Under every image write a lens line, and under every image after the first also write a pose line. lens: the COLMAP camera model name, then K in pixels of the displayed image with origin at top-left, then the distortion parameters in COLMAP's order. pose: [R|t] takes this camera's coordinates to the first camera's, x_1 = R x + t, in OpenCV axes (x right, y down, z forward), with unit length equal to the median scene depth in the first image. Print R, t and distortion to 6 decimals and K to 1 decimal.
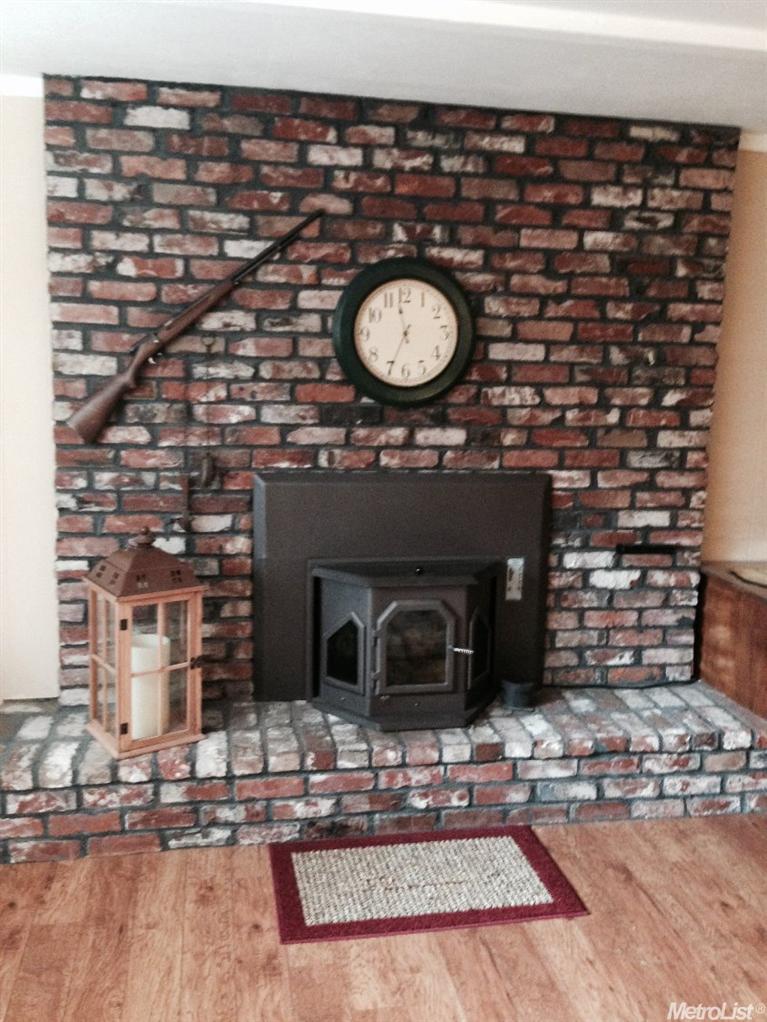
lens RADIAL K [[958.9, 0, 381.6], [0, 958.9, 511.3], [0, 0, 1]] dist [0.055099, 0.000000]
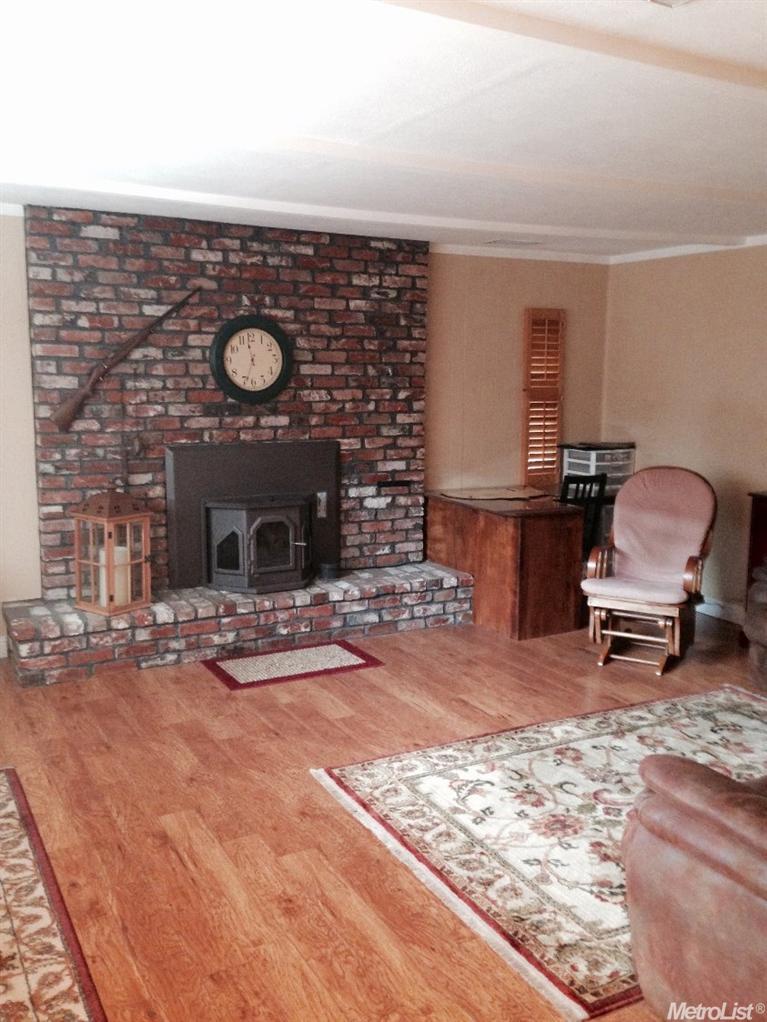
lens RADIAL K [[958.9, 0, 389.0], [0, 958.9, 514.0], [0, 0, 1]] dist [0.055099, 0.000000]
pose [[0.949895, -0.063944, 0.305958, -0.282933], [0.066545, 0.997782, 0.001932, 0.097981], [-0.305403, 0.018525, 0.952043, -0.676282]]
